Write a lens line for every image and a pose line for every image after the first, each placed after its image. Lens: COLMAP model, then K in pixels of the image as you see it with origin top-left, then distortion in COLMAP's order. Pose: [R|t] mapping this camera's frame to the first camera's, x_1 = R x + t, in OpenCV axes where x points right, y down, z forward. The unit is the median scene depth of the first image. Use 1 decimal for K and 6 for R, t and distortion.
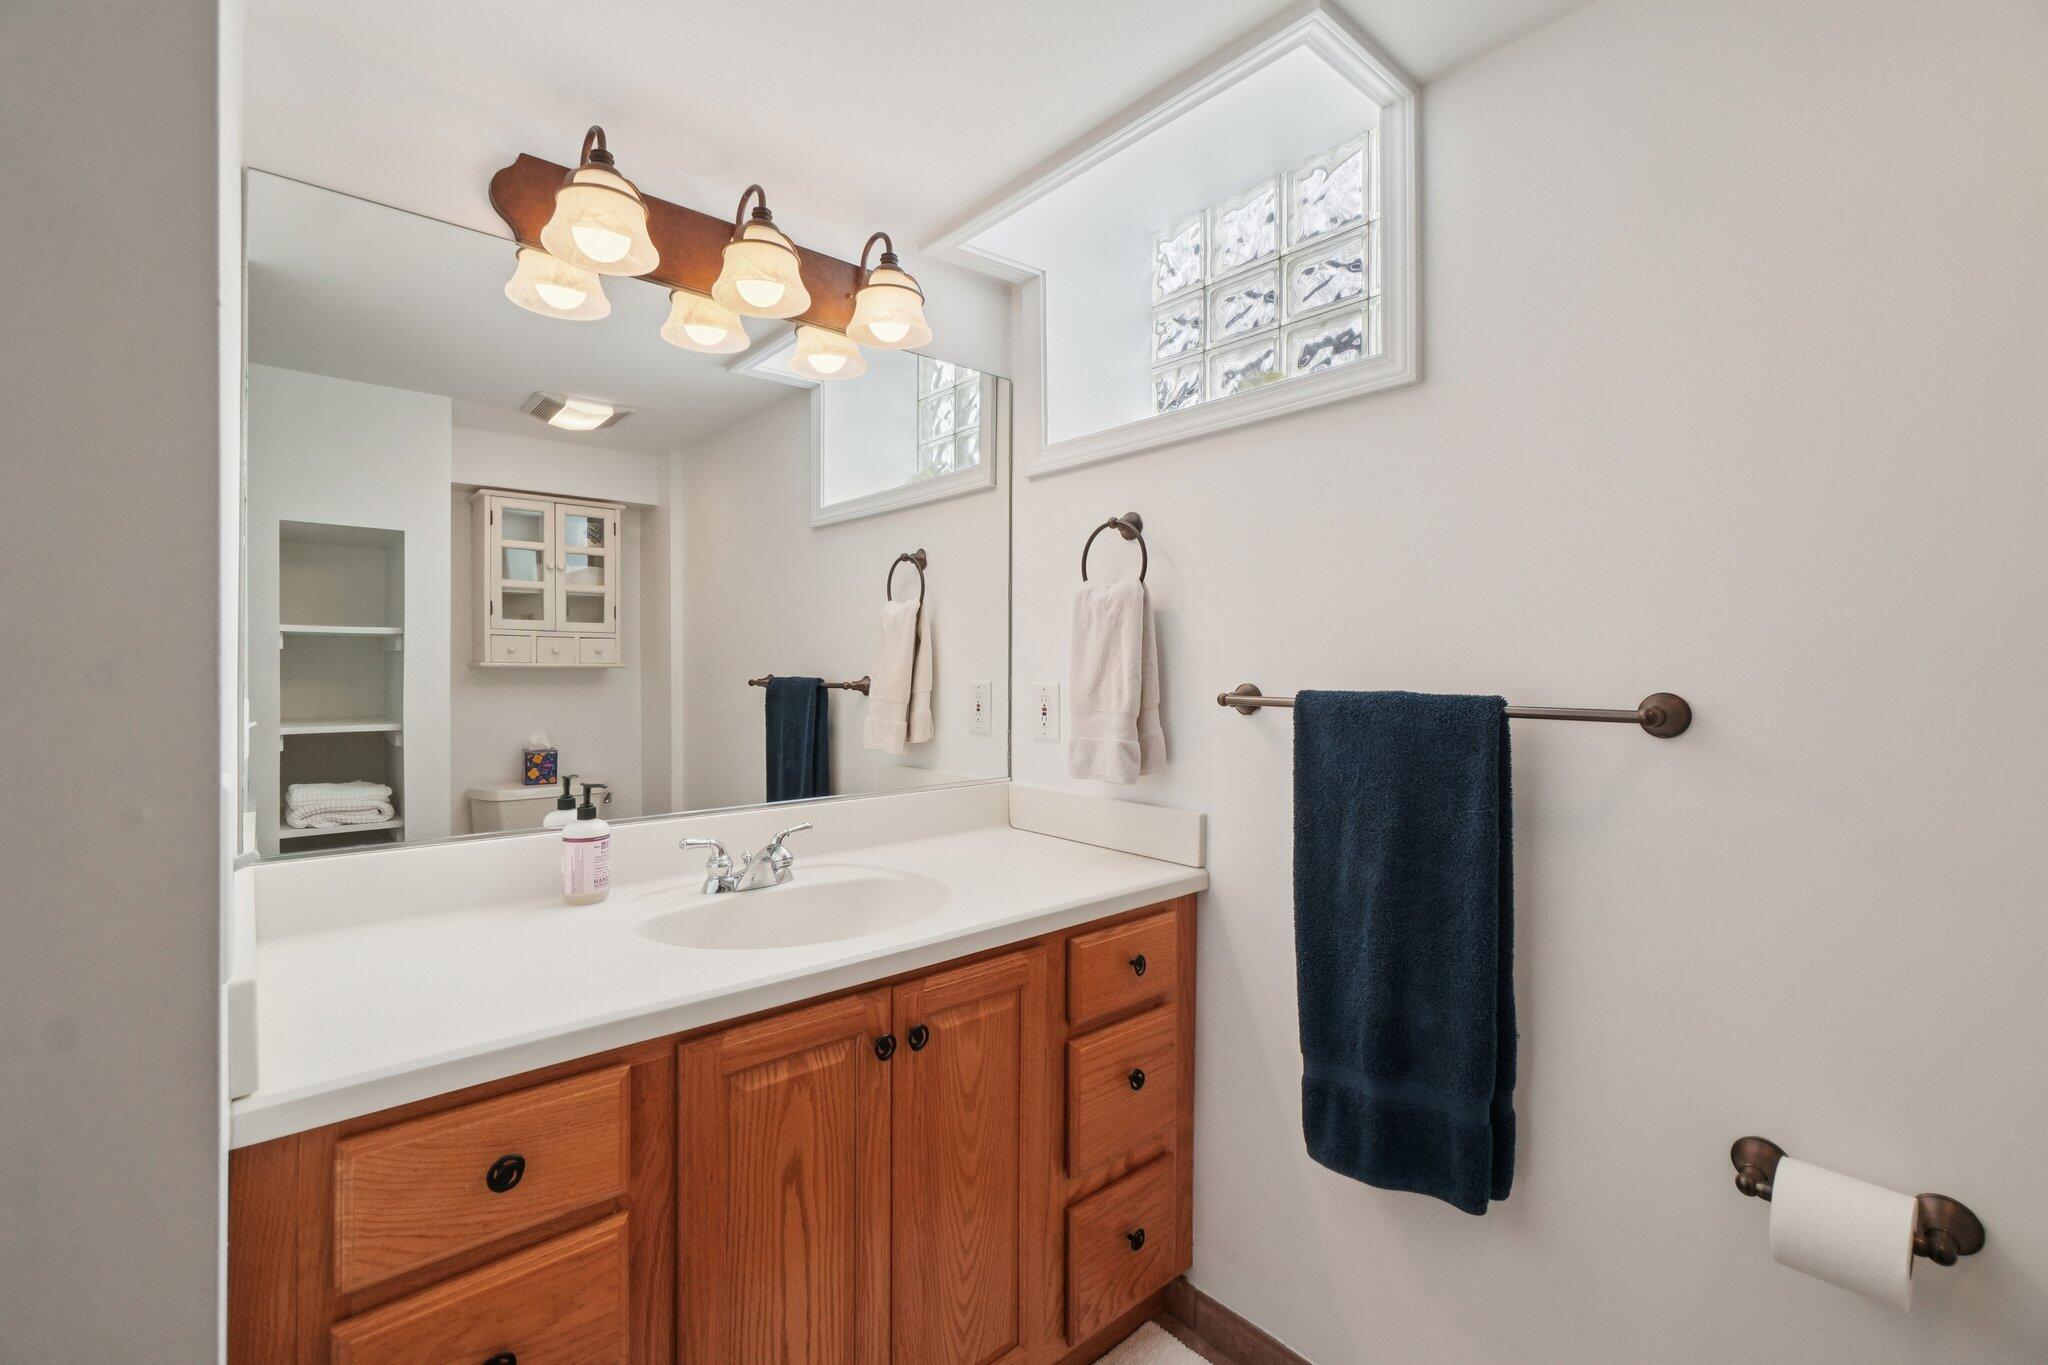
lens RADIAL K [[887.9, 0, 1025.2], [0, 887.9, 670.0], [0, 0, 1]] dist [-0.000623, 0.000140]
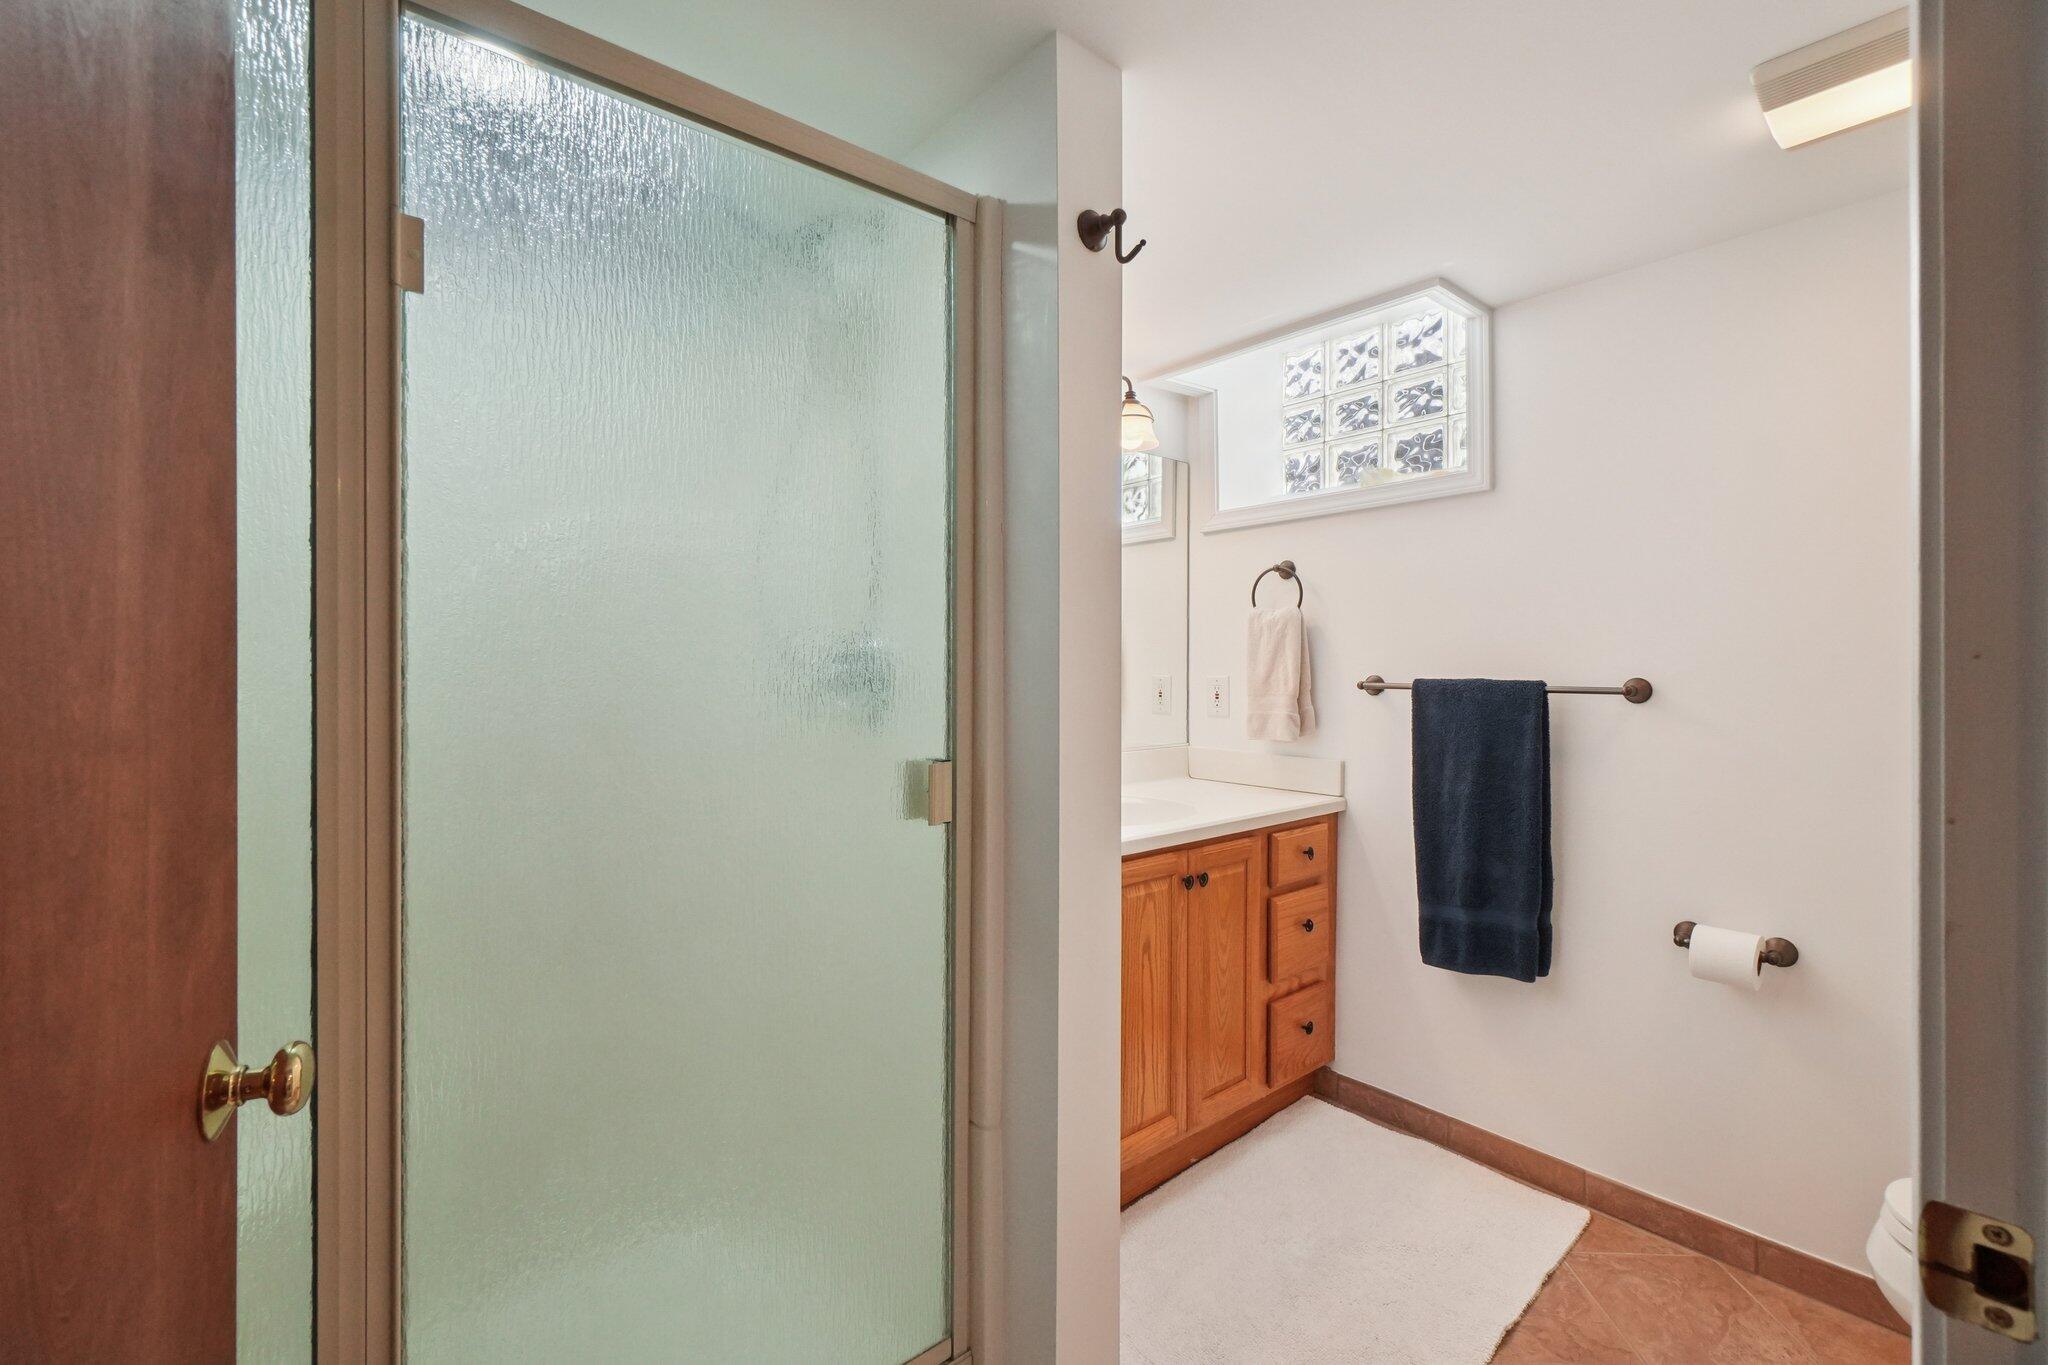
lens RADIAL K [[894.4, 0, 1025.8], [0, 894.4, 672.0], [0, 0, 1]] dist [-0.001334, -0.000003]
pose [[0.999926, -0.002442, -0.011881, -0.374775], [0.002456, 0.999996, 0.001175, 0.007359], [0.011878, -0.001204, 0.999929, -0.624757]]
